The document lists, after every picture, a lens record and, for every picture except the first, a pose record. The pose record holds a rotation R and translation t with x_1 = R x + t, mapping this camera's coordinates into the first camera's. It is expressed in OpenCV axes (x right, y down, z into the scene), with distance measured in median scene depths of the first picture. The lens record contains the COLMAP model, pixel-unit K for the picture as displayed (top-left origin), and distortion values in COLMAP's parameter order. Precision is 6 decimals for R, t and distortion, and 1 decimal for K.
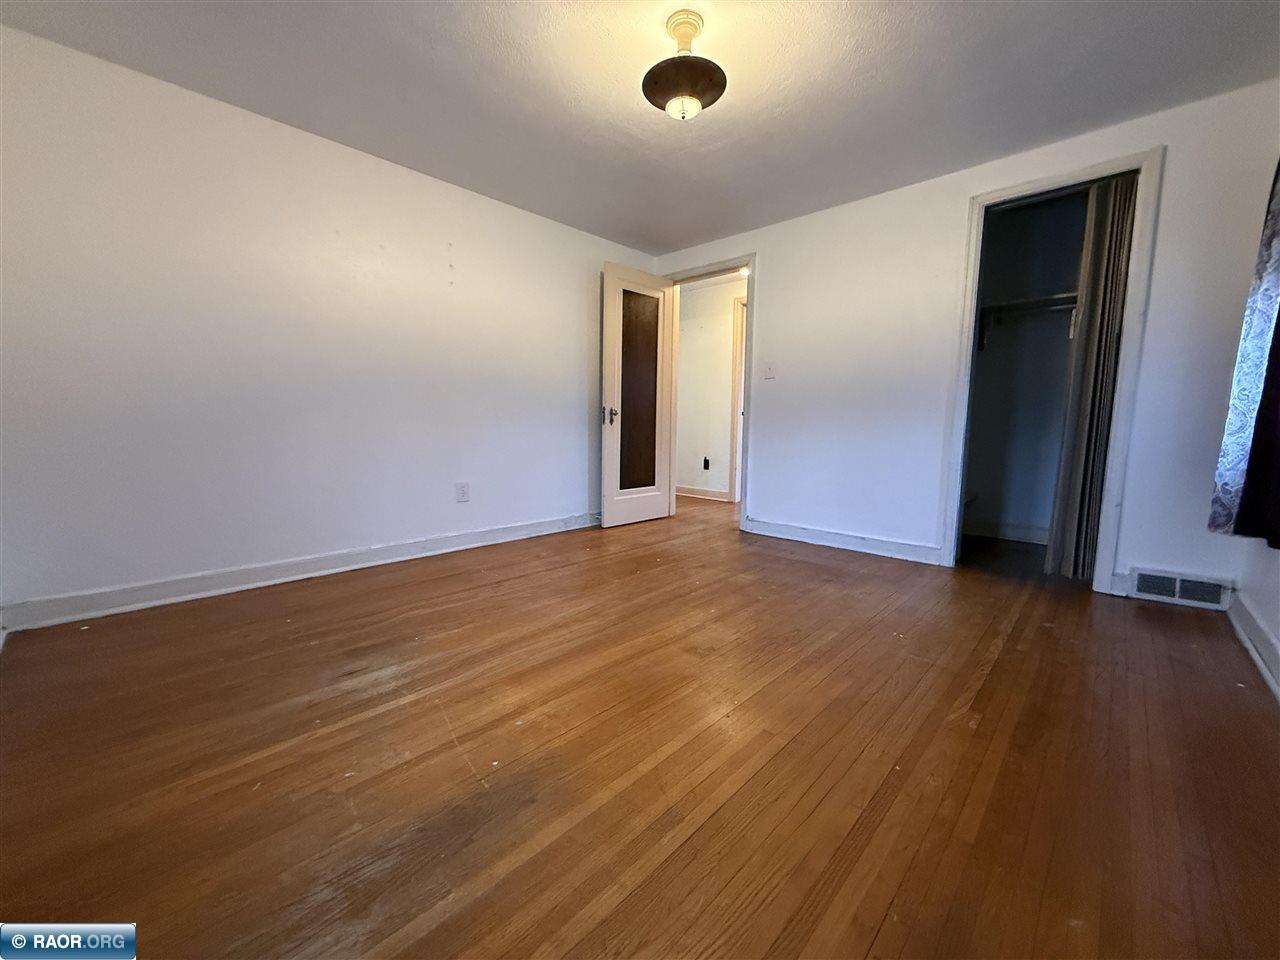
lens RADIAL K [[509.0, 0, 638.4], [0, 509.0, 480.9], [0, 0, 1]] dist [-0.000356, -0.000054]
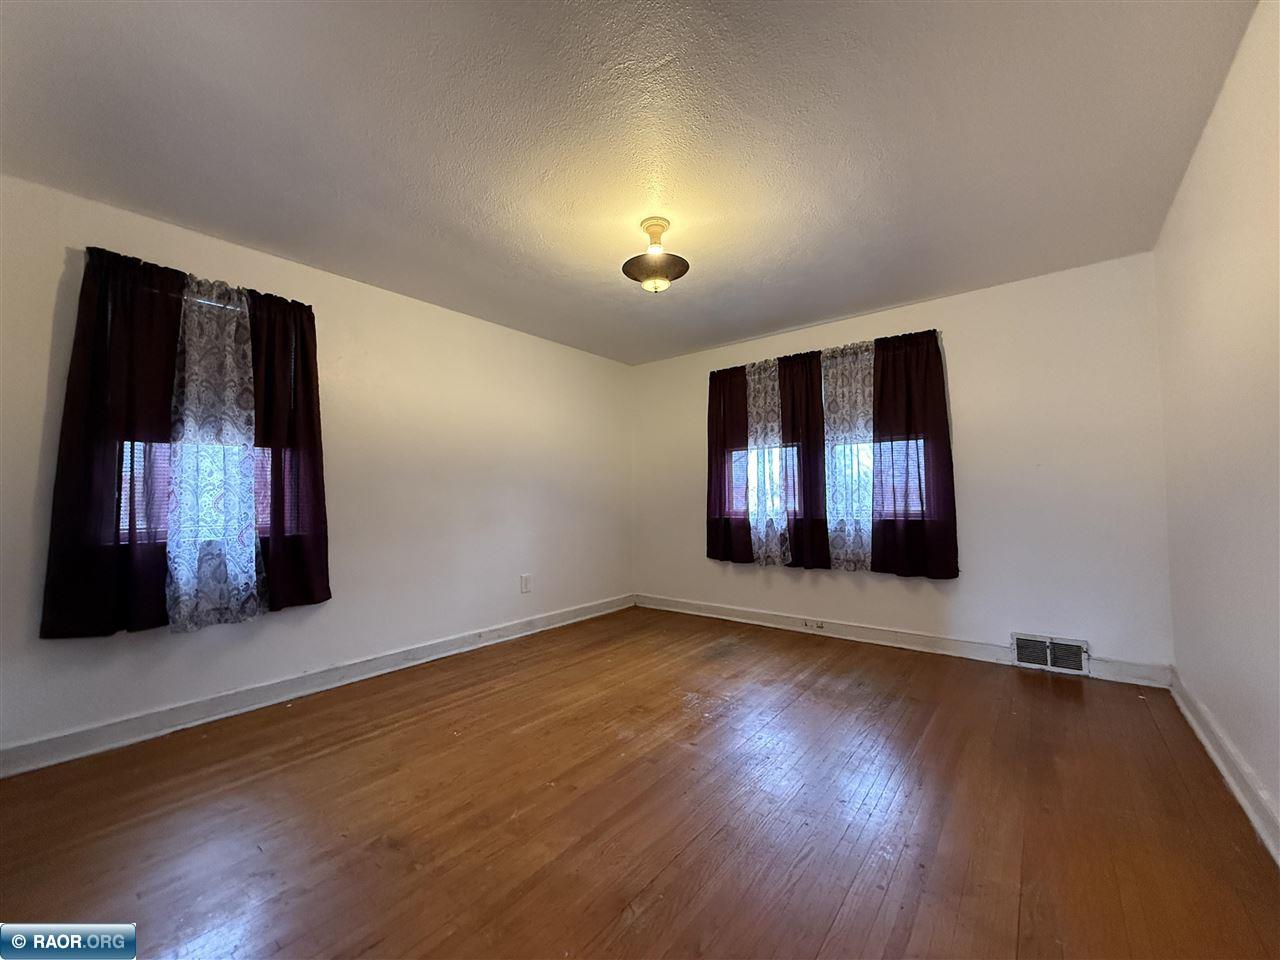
lens RADIAL K [[509.0, 0, 638.4], [0, 509.0, 480.9], [0, 0, 1]] dist [-0.000356, -0.000054]
pose [[-0.996580, 0.004652, -0.082507, 0.240494], [-0.001256, 0.997446, 0.071413, -0.348866], [0.082629, 0.071273, -0.994029, 2.330169]]
